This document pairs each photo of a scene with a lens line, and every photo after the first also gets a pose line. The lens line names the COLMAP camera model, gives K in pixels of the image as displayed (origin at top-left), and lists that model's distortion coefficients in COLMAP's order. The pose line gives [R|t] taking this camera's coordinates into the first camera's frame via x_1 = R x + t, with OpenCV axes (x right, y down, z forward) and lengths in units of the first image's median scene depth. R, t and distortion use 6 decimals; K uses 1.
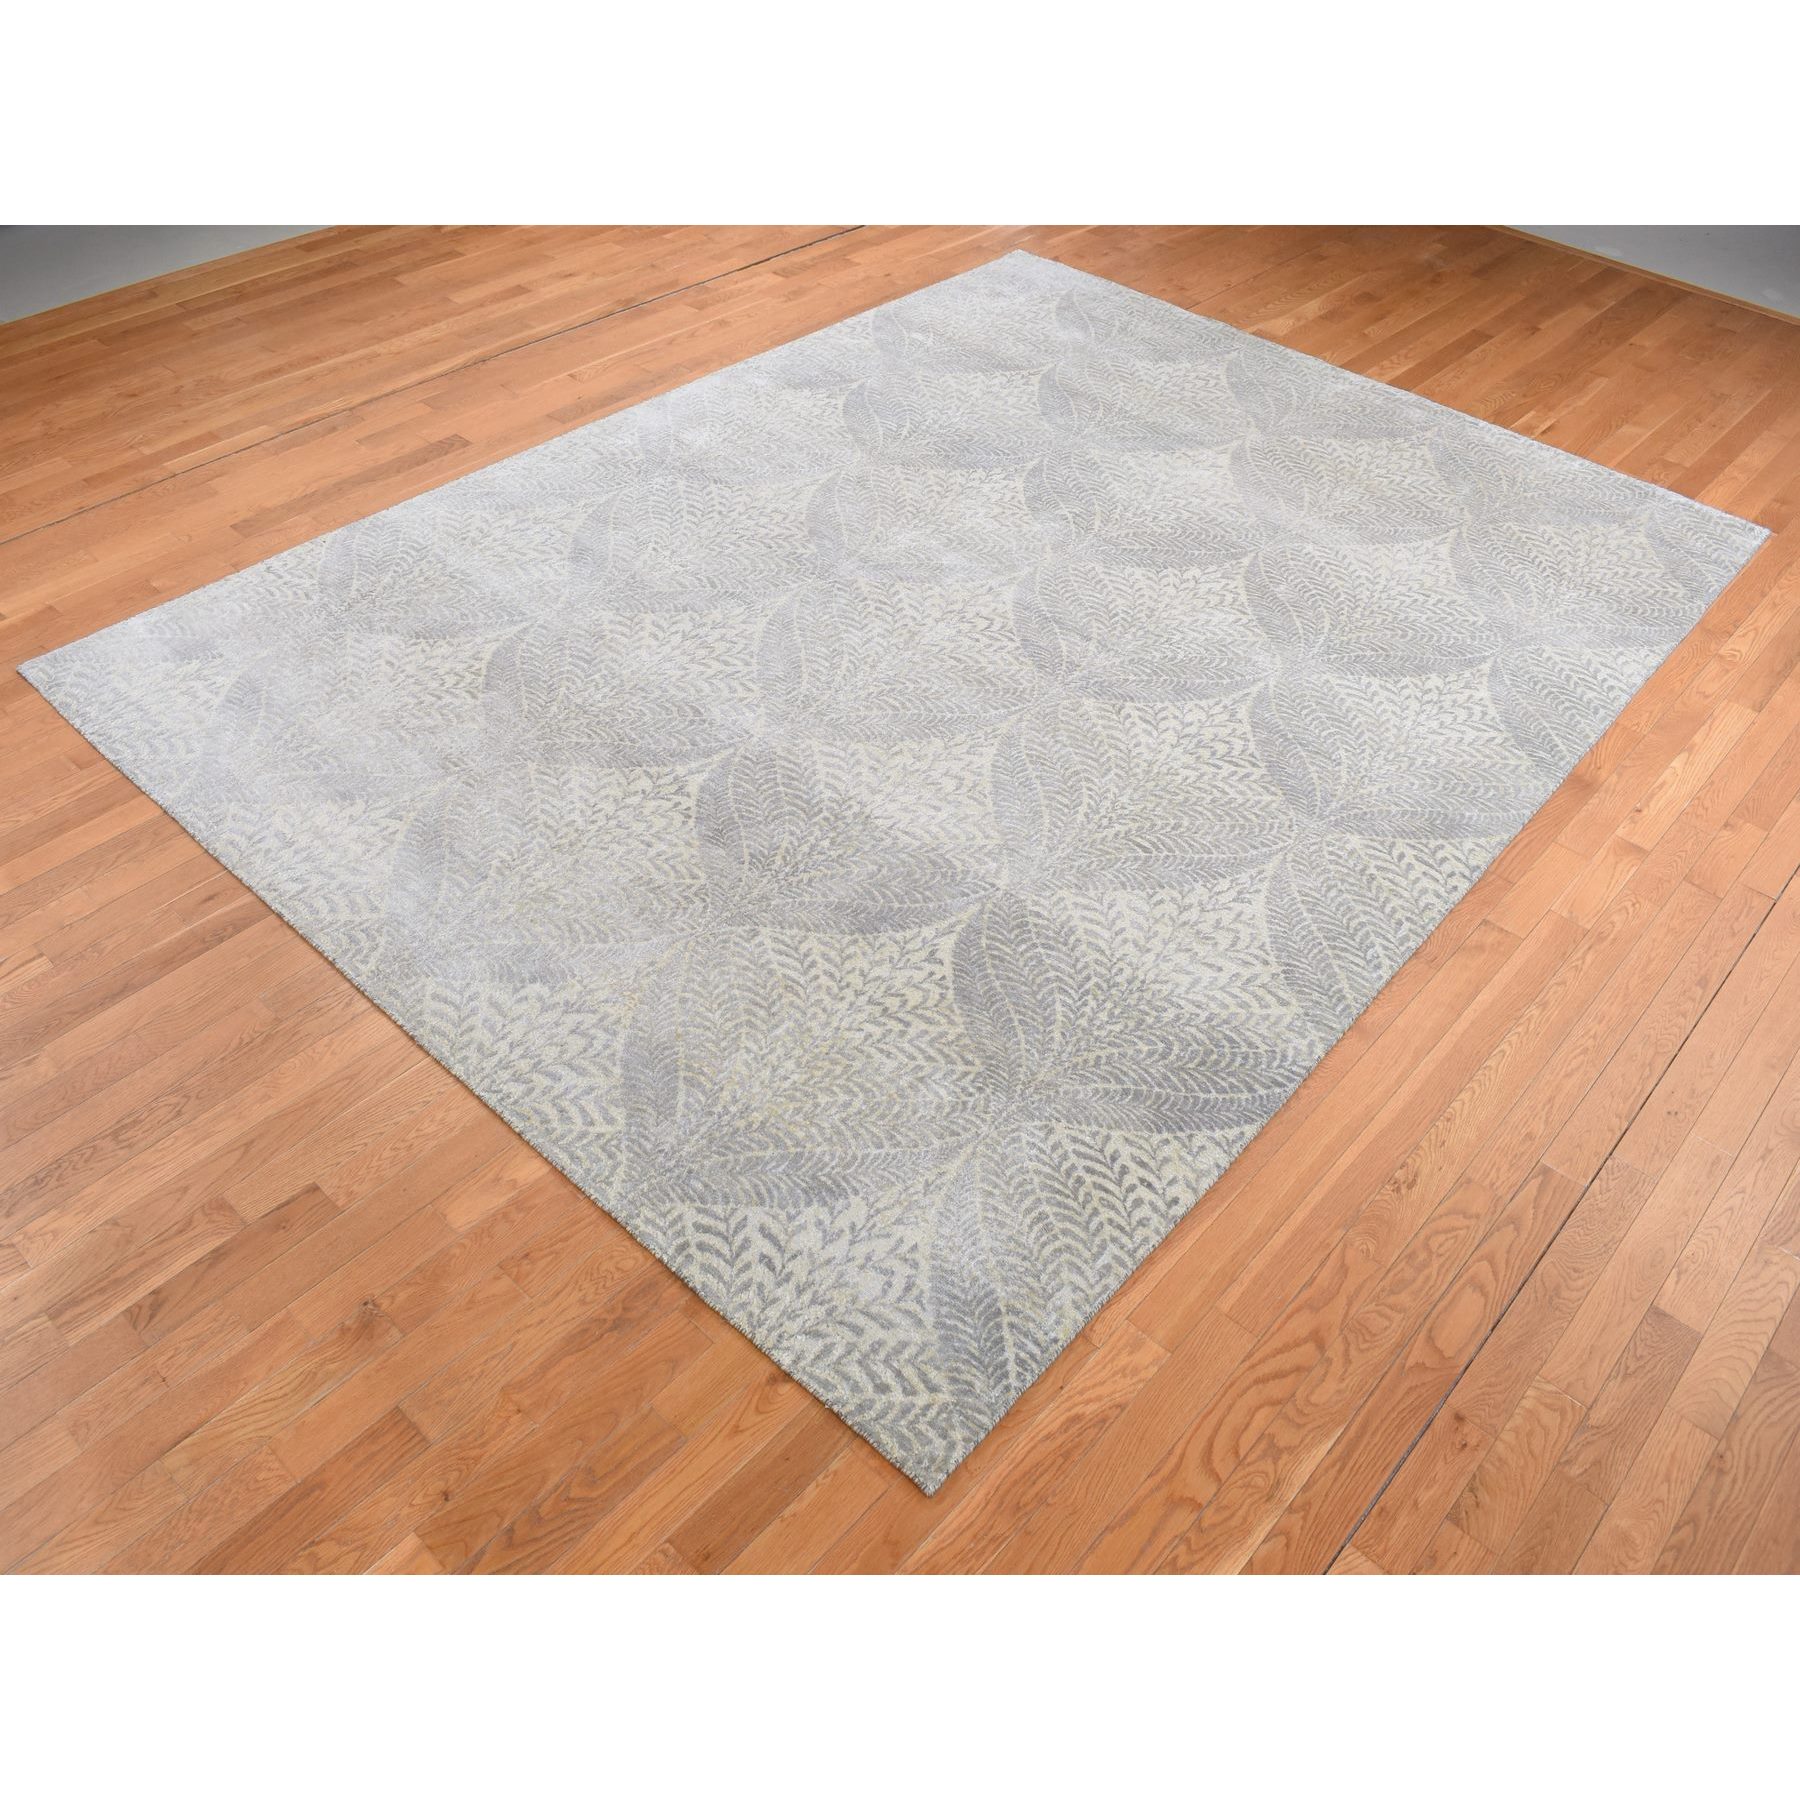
lens RADIAL K [[1518.6, 0, 900.0], [0, 1518.6, 900.0], [0, 0, 1]] dist [-0.081274, 0.013714]
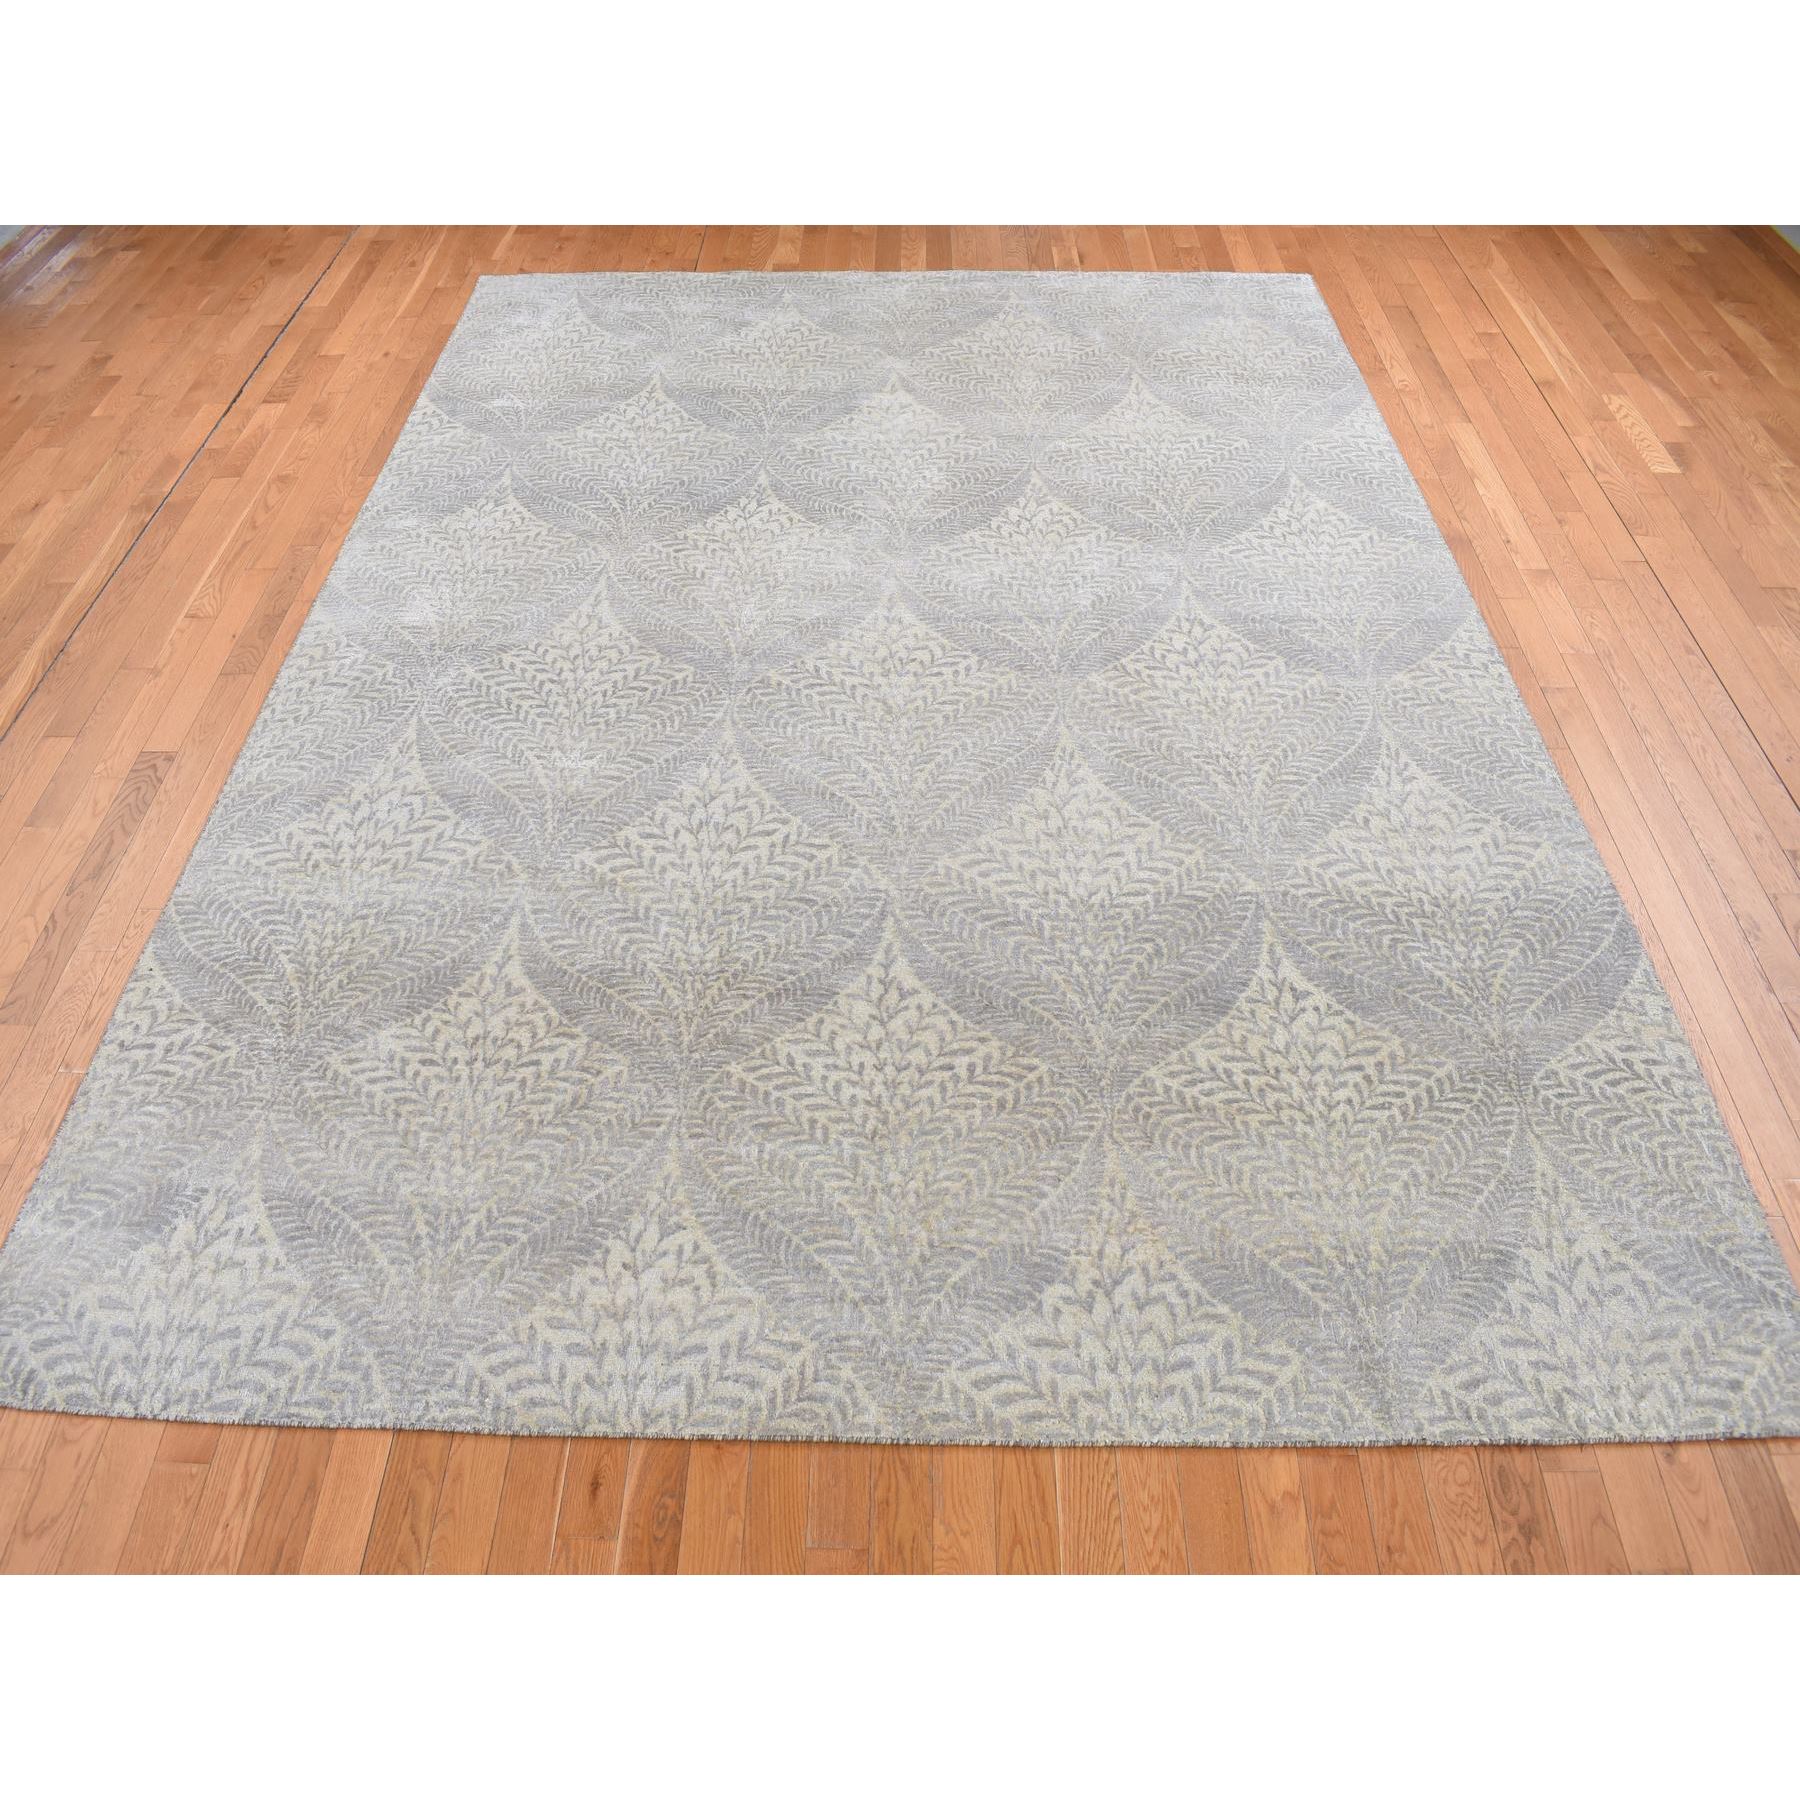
lens RADIAL K [[1361.2, 0, 900.0], [0, 1361.2, 900.0], [0, 0, 1]] dist [-0.083472, 0.003235]
pose [[0.753478, -0.520588, 0.401570, -0.386495], [0.481287, 0.852840, 0.202551, -0.246016], [-0.447921, 0.040653, 0.893149, 0.304809]]
